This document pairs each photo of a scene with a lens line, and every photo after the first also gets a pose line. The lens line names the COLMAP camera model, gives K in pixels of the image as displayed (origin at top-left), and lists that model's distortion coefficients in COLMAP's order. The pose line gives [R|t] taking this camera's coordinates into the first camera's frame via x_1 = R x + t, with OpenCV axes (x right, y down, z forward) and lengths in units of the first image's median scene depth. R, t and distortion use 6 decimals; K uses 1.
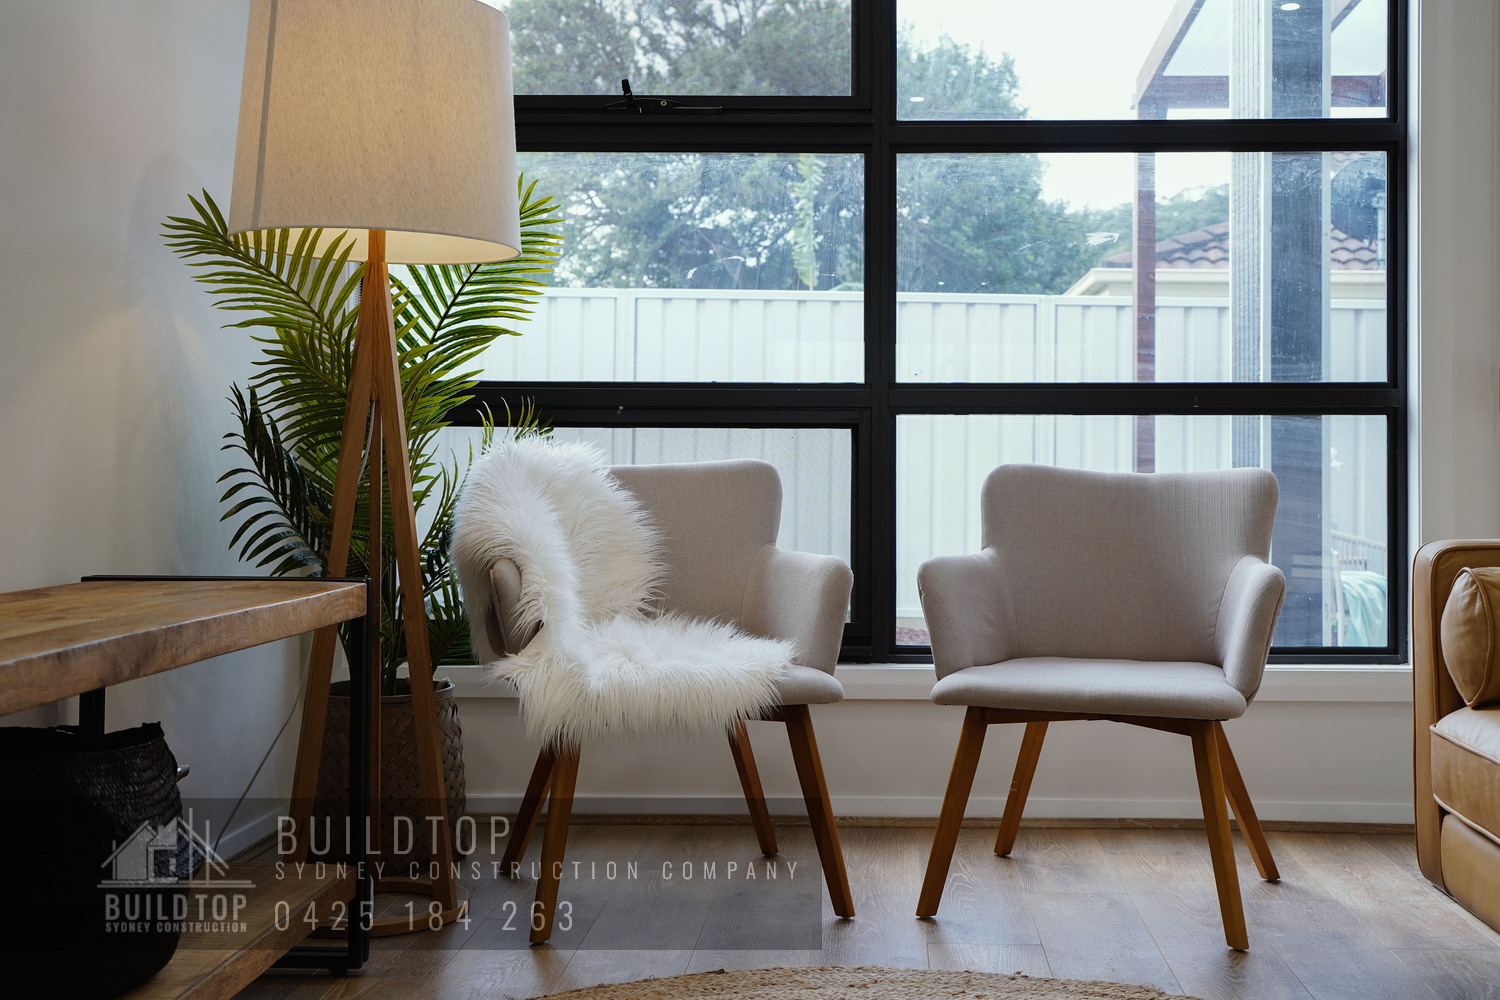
lens RADIAL K [[1737.6, 0, 753.2], [0, 1737.6, 445.1], [0, 0, 1]] dist [-0.006667, -0.018228]
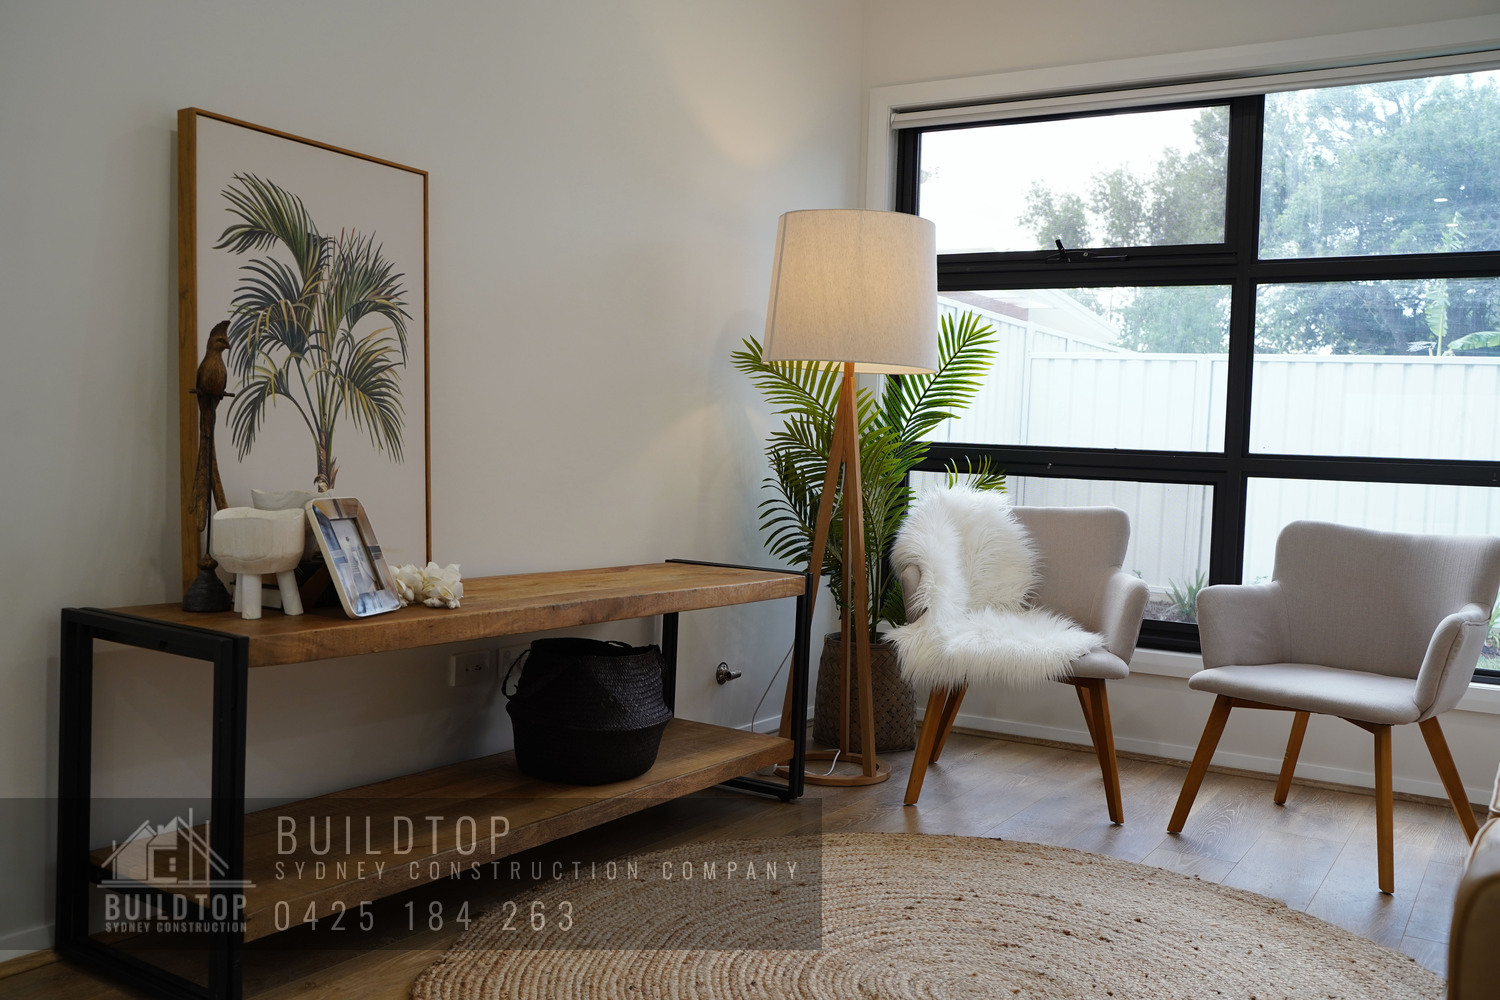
lens RADIAL K [[1347.3, 0, 729.4], [0, 1347.3, 499.4], [0, 0, 1]] dist [-0.052930, 0.004719]
pose [[0.856614, 0.049576, -0.513571, 0.313976], [-0.026725, 0.998300, 0.051791, -0.049529], [0.515266, -0.030639, 0.856483, -0.125760]]
